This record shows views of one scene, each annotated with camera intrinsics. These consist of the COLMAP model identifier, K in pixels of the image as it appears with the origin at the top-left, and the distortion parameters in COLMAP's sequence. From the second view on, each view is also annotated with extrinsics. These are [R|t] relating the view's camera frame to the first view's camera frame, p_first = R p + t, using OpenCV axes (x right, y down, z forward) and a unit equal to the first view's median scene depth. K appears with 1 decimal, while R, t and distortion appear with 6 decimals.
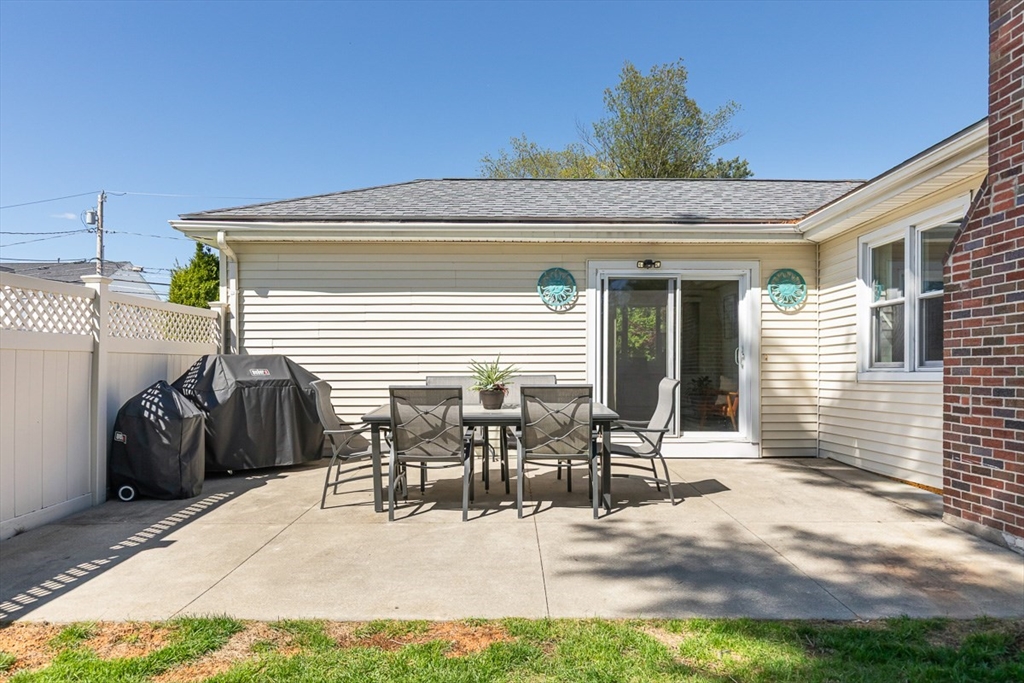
lens RADIAL K [[695.6, 0, 513.3], [0, 695.6, 357.1], [0, 0, 1]] dist [-0.011213, -0.008285]
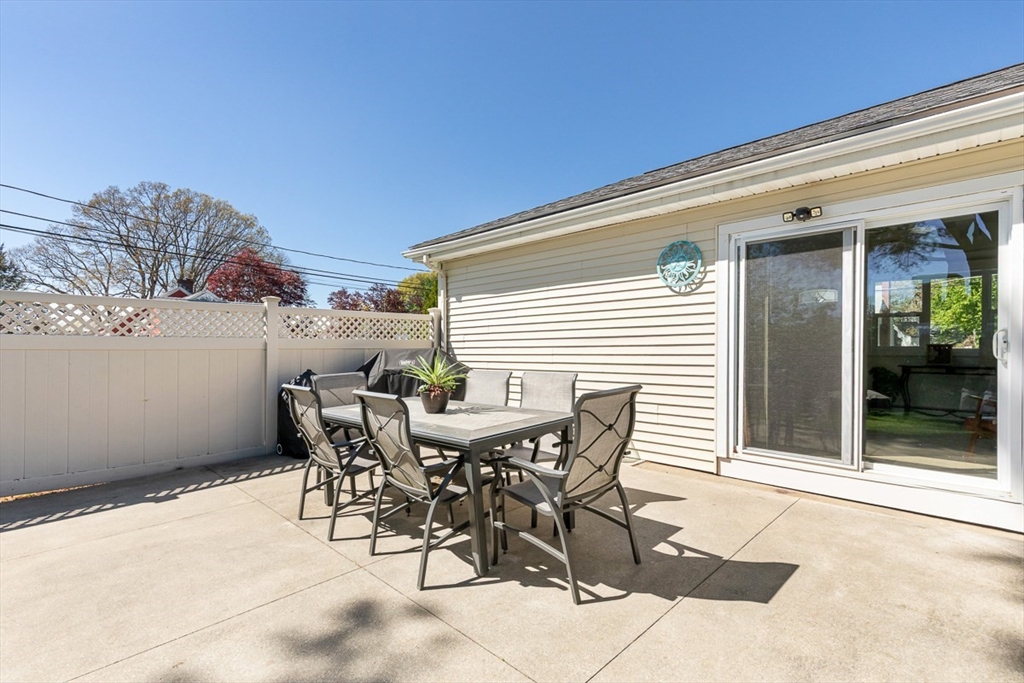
lens RADIAL K [[472.7, 0, 511.0], [0, 472.7, 346.7], [0, 0, 1]] dist [0.013845, -0.002334]
pose [[0.709104, -0.007135, -0.705068, 0.344096], [0.012144, 0.999924, 0.002095, -0.005694], [0.705000, -0.010048, 0.709136, 0.487506]]
